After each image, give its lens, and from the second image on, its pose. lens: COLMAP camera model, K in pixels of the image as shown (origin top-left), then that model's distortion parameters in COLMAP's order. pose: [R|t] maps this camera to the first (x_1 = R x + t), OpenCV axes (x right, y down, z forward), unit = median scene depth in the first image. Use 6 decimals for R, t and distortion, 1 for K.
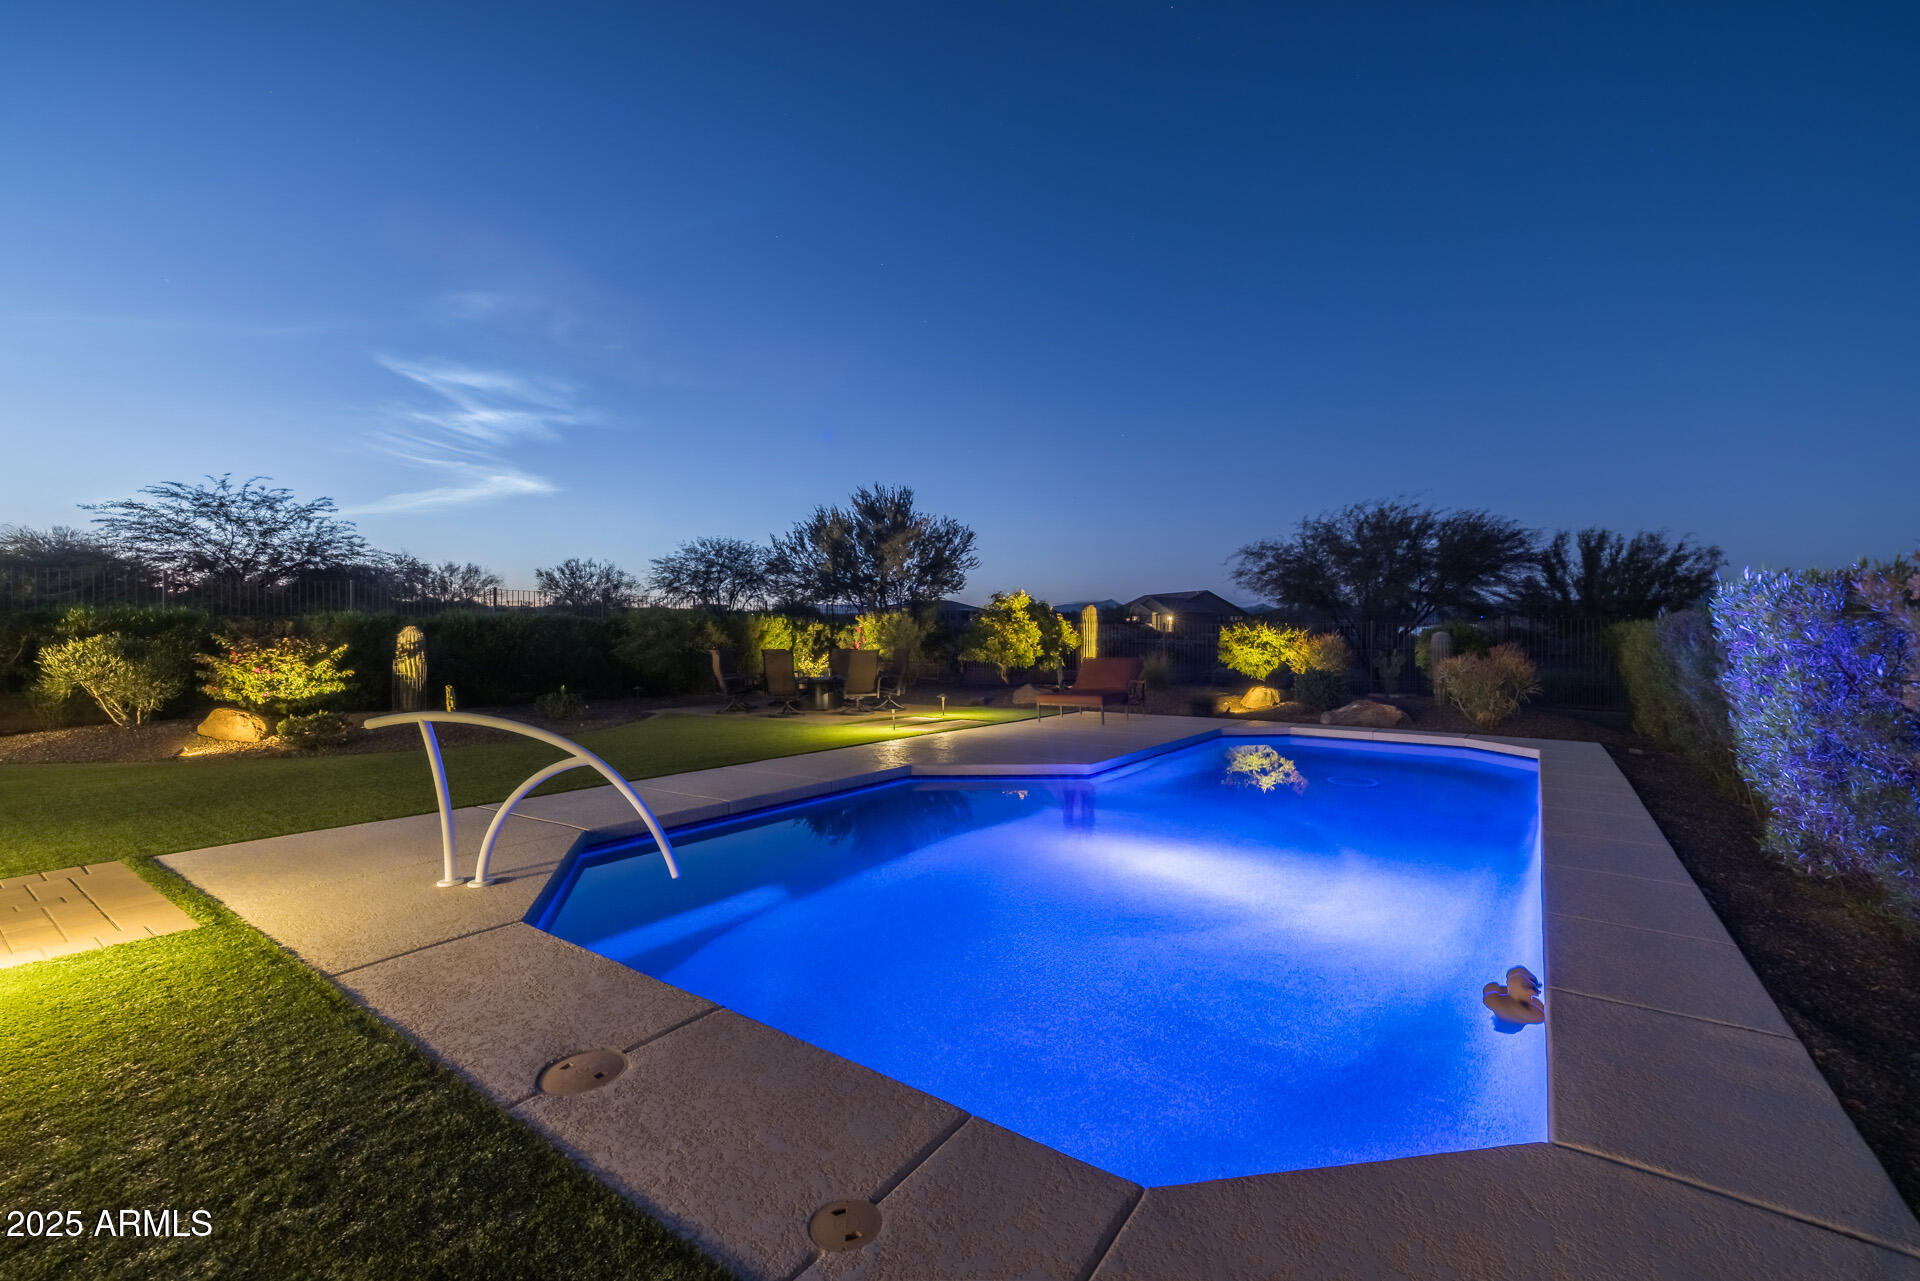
lens RADIAL K [[808.8, 0, 960.0], [0, 808.8, 640.5], [0, 0, 1]] dist [0.039311, 0.000787]
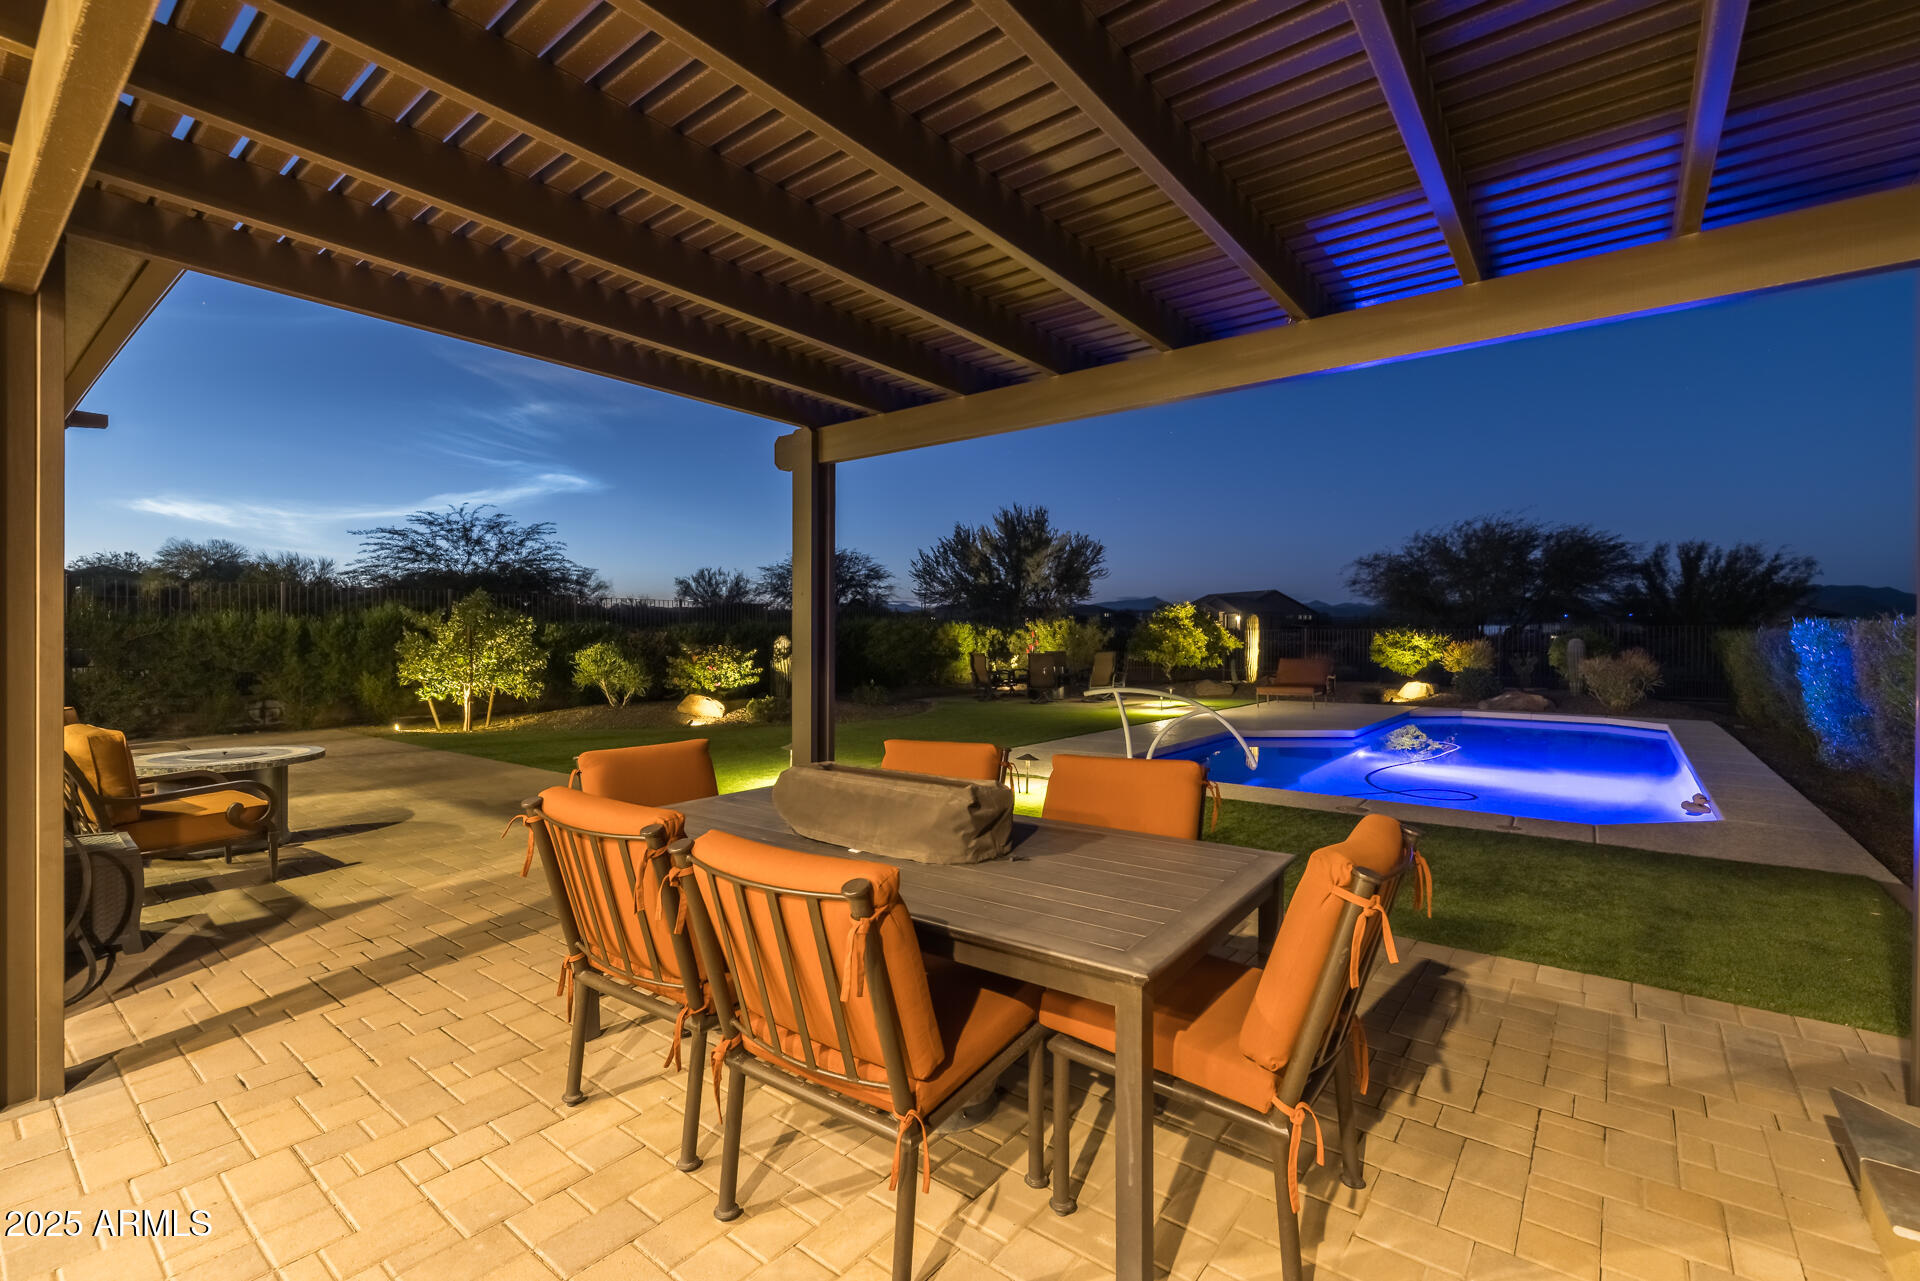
lens RADIAL K [[808.8, 0, 960.0], [0, 808.8, 640.5], [0, 0, 1]] dist [0.039311, 0.000787]
pose [[0.998190, -0.002345, -0.060092, -0.156871], [0.002433, 0.999996, 0.001397, -0.006197], [0.060088, -0.001541, 0.998192, -0.184840]]
